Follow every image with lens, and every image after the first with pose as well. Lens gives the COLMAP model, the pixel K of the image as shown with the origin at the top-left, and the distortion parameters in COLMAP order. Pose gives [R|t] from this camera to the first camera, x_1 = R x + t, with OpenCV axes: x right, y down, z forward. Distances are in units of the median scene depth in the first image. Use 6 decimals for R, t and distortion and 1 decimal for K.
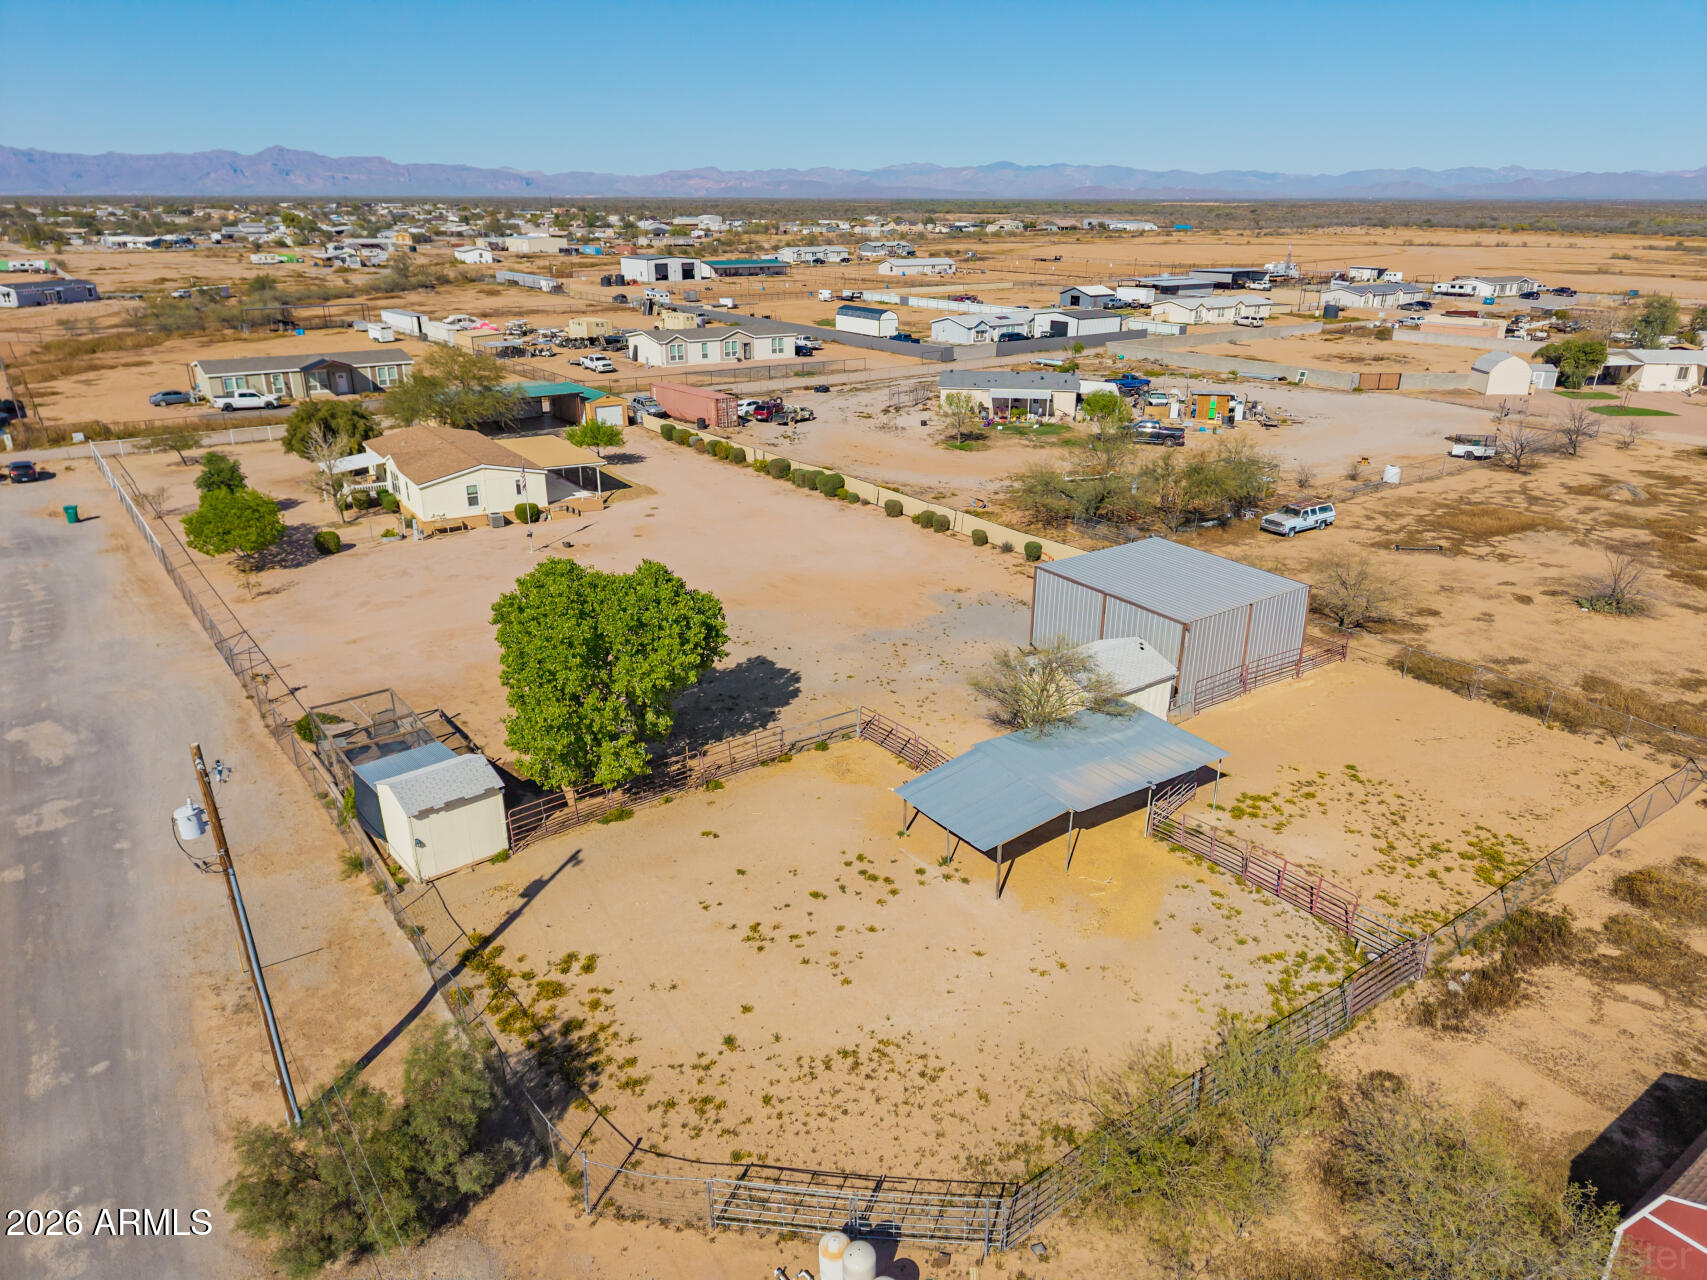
lens RADIAL K [[1142.1, 0, 853.5], [0, 1142.1, 640.0], [0, 0, 1]] dist [0.048527, -0.058930]
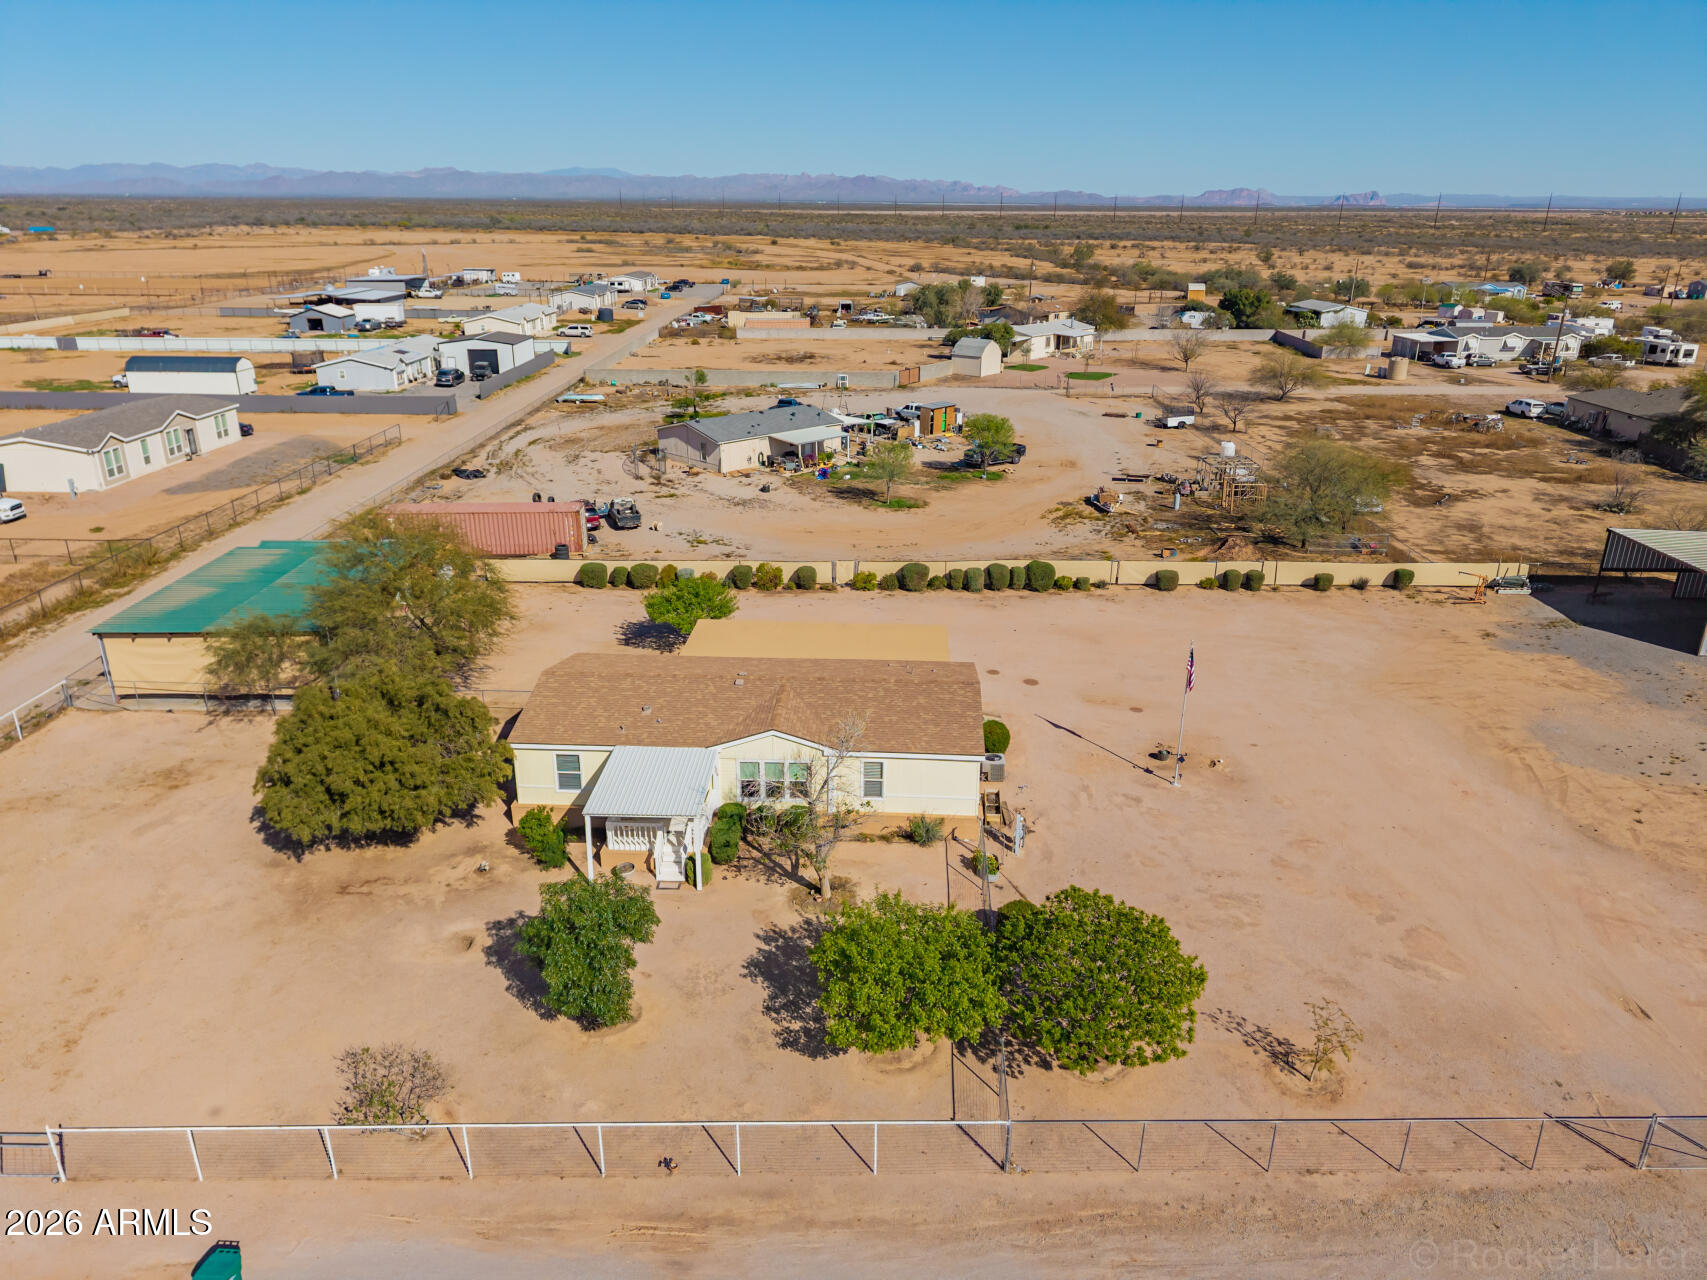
lens RADIAL K [[1142.1, 0, 853.5], [0, 1142.1, 640.0], [0, 0, 1]] dist [0.048527, -0.058930]
pose [[0.588144, -0.287838, 0.755801, -0.453194], [0.286279, 0.948112, 0.138303, -0.156267], [-0.756393, 0.135028, 0.640029, 0.398335]]
